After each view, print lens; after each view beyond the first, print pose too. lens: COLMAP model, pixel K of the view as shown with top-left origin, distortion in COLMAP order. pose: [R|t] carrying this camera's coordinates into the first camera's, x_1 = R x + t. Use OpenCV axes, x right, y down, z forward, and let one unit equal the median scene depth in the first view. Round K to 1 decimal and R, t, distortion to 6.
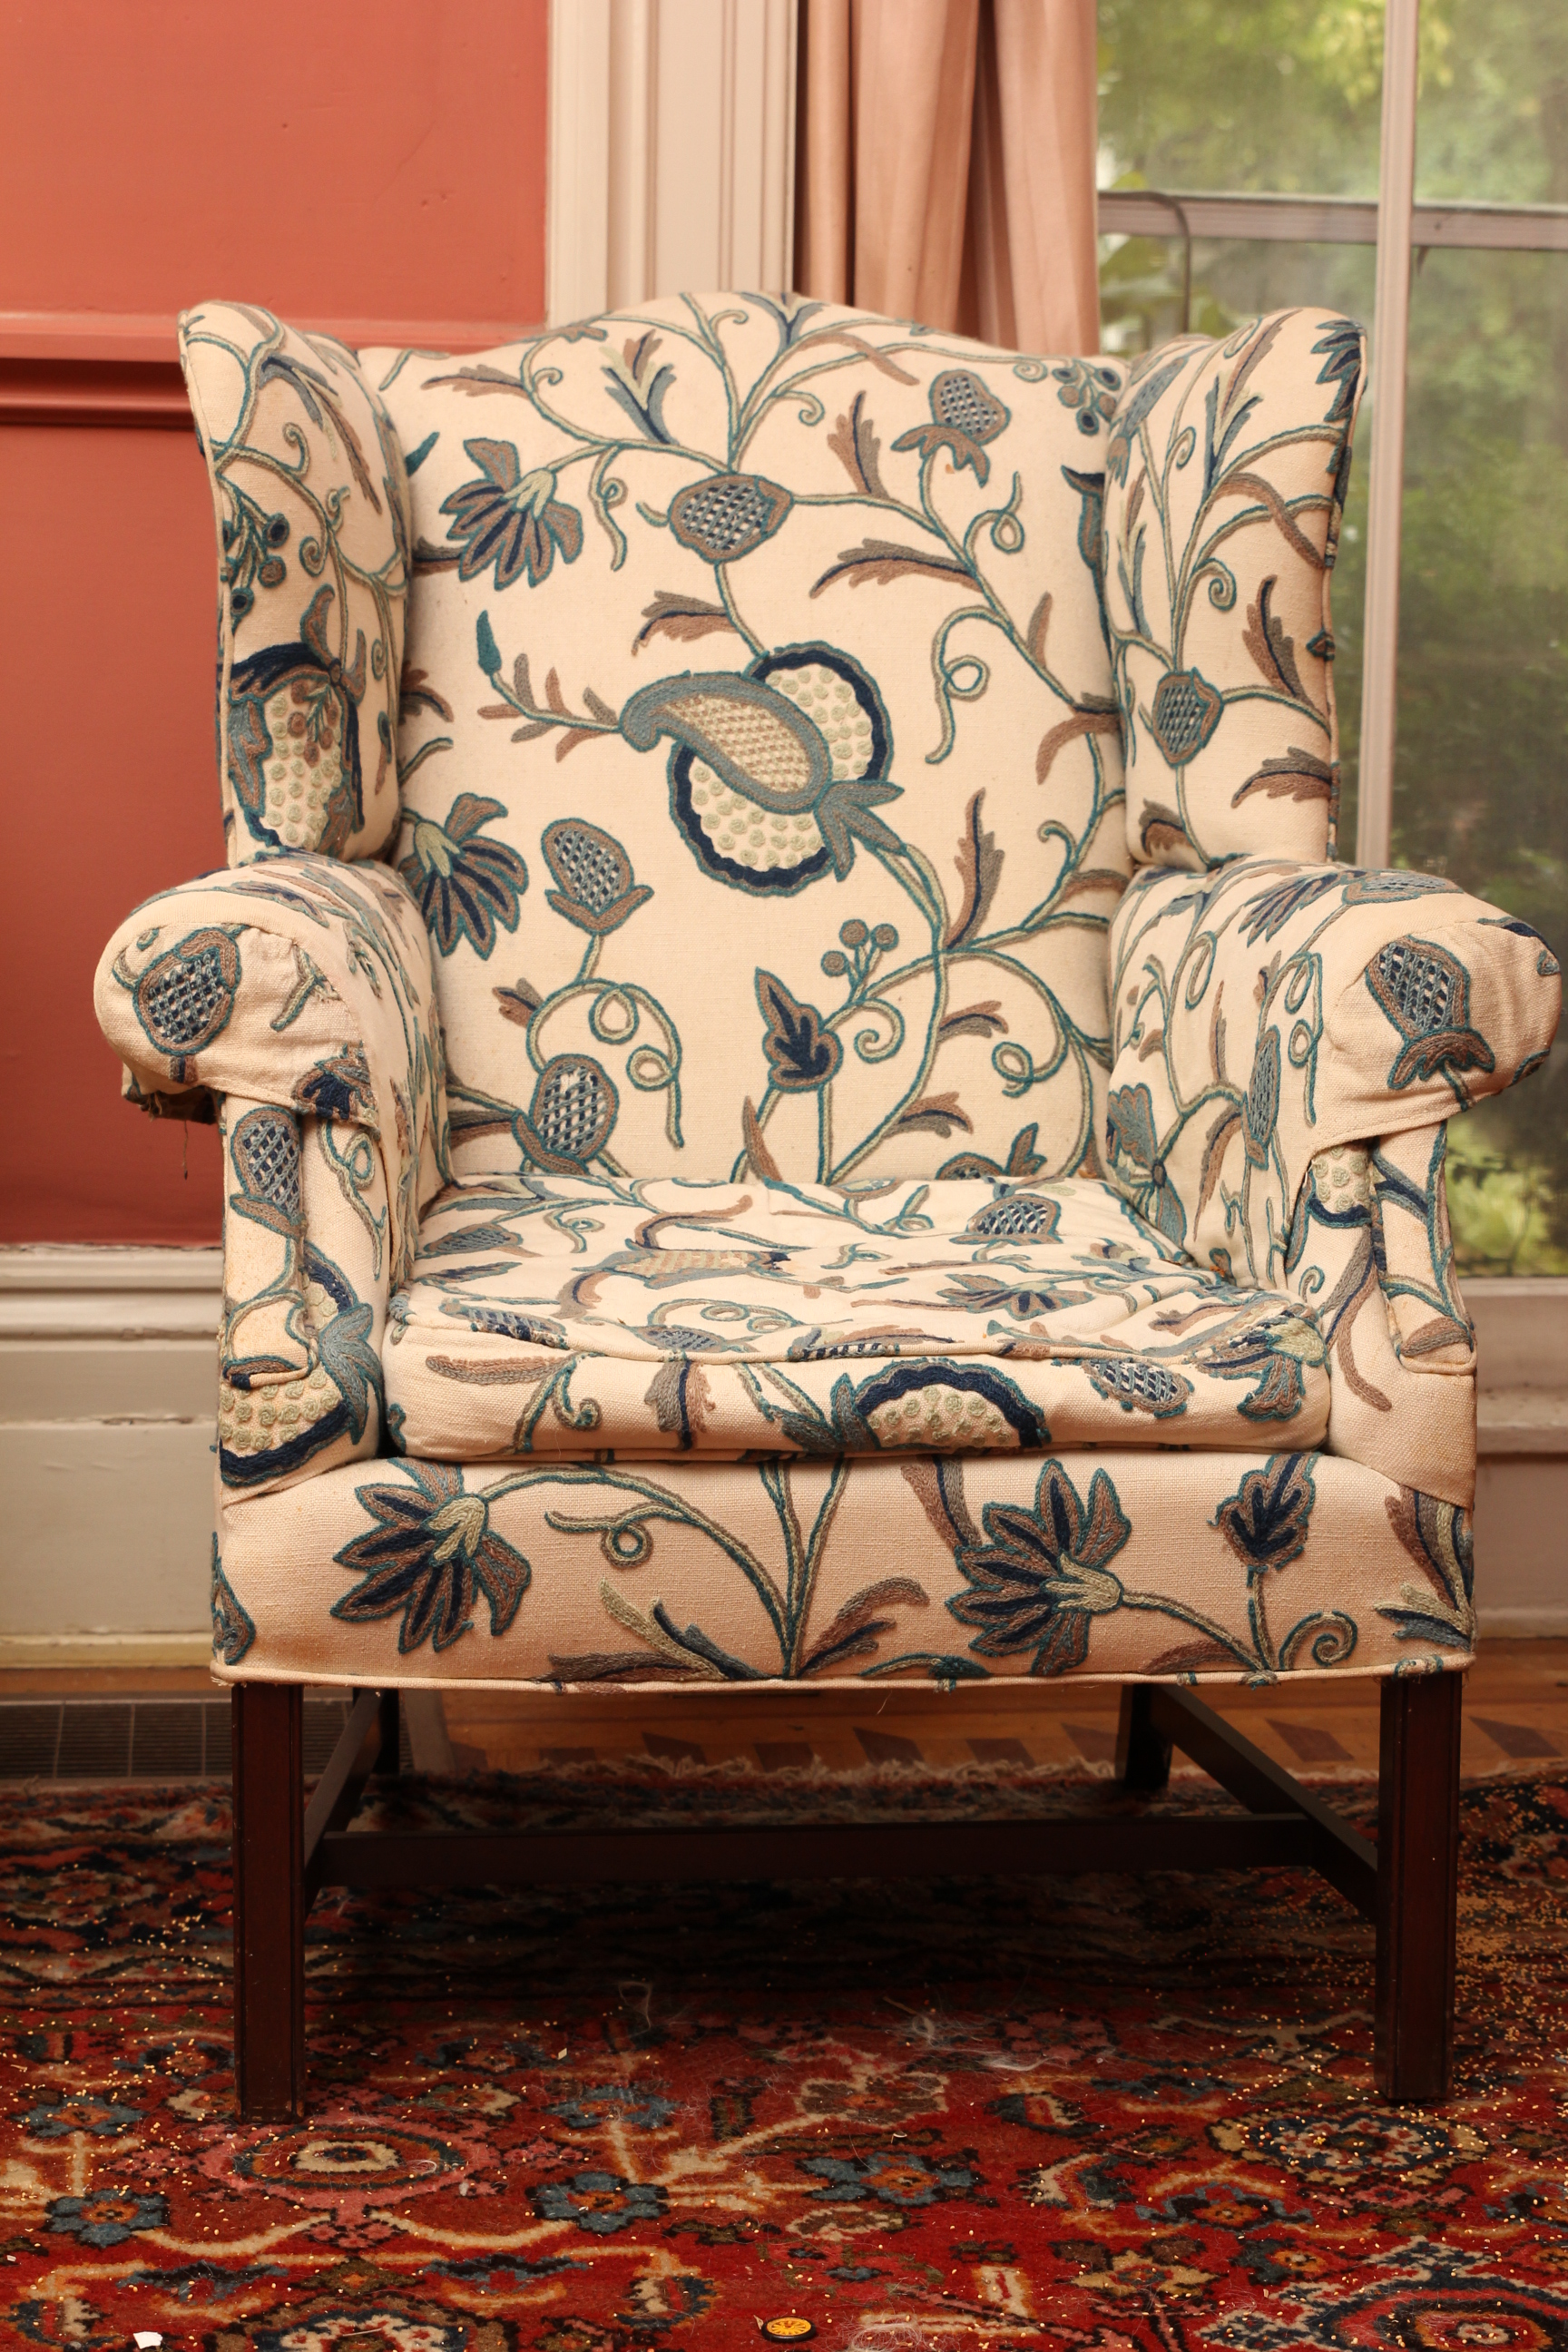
lens RADIAL K [[4332.5, 0, 784.0], [0, 4332.5, 1176.0], [0, 0, 1]] dist [0.010920, 0.080474]
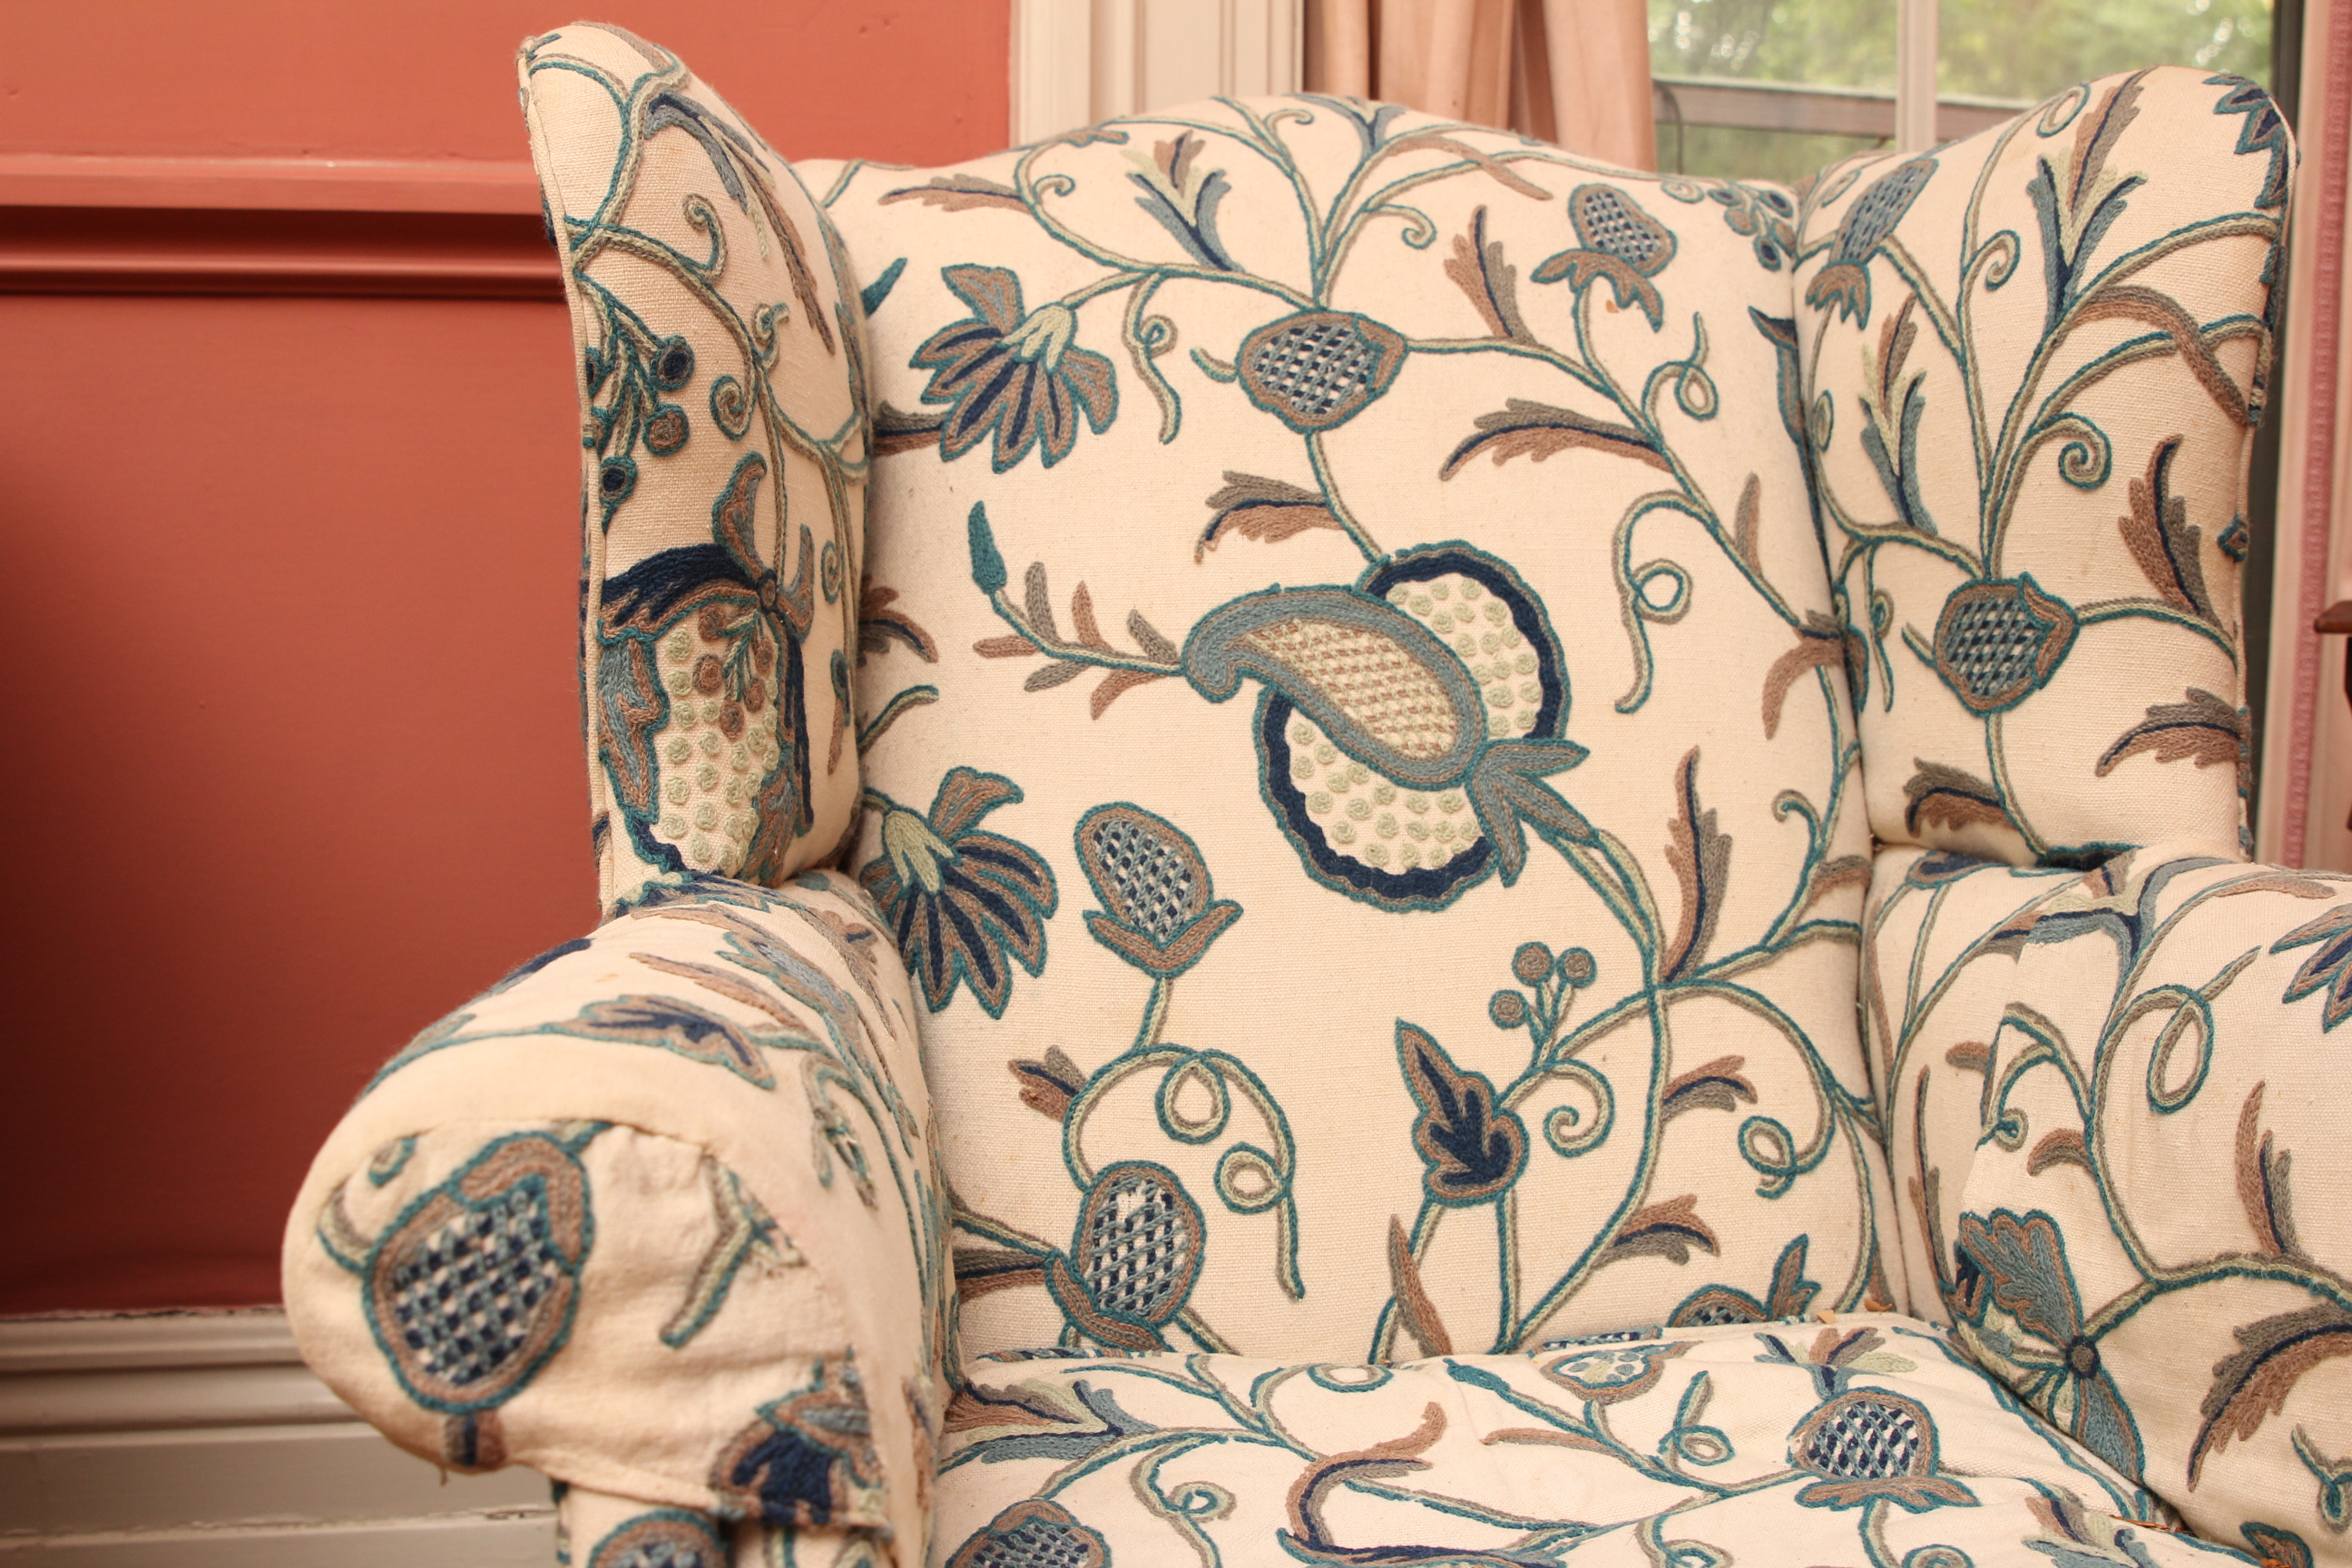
lens RADIAL K [[2563.8, 0, 1176.0], [0, 2563.8, 784.0], [0, 0, 1]] dist [-0.126614, 0.040404]
pose [[0.997612, -0.016682, 0.067027, -0.067038], [0.019685, 0.998820, -0.044386, -0.067749], [-0.066208, 0.045600, 0.996763, 0.602324]]
